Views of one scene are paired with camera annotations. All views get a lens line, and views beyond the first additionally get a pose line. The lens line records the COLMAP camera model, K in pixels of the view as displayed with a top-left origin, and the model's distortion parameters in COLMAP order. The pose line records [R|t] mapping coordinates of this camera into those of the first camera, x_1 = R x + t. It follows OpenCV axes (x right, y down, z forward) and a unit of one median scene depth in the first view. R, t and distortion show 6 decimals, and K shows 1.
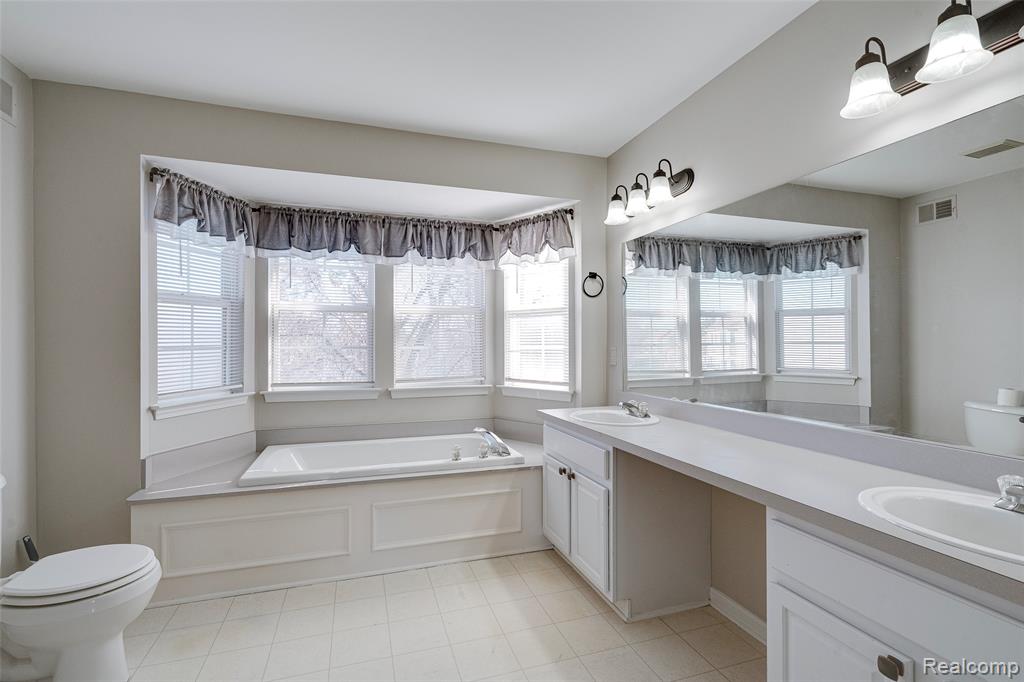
lens RADIAL K [[493.0, 0, 517.0], [0, 493.0, 338.6], [0, 0, 1]] dist [-0.008280, 0.005461]
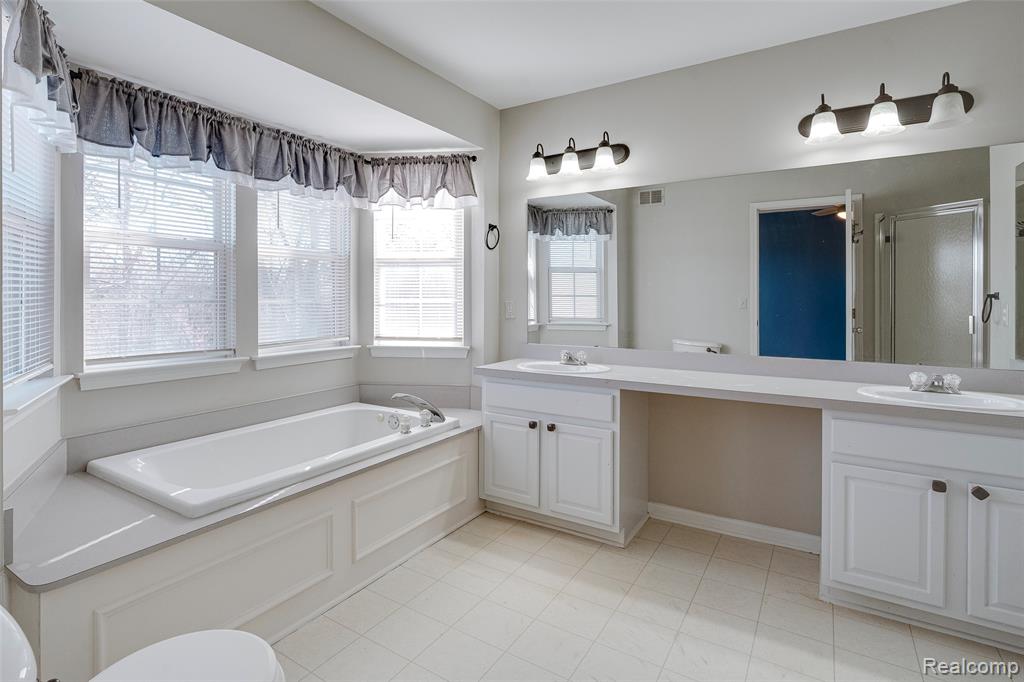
lens RADIAL K [[549.1, 0, 487.9], [0, 549.1, 291.3], [0, 0, 1]] dist [-0.004503, 0.004616]
pose [[0.781892, 0.008789, 0.623351, -0.524571], [-0.010920, 0.999940, -0.000402, -0.000471], [-0.623318, -0.006493, 0.781942, 0.146364]]
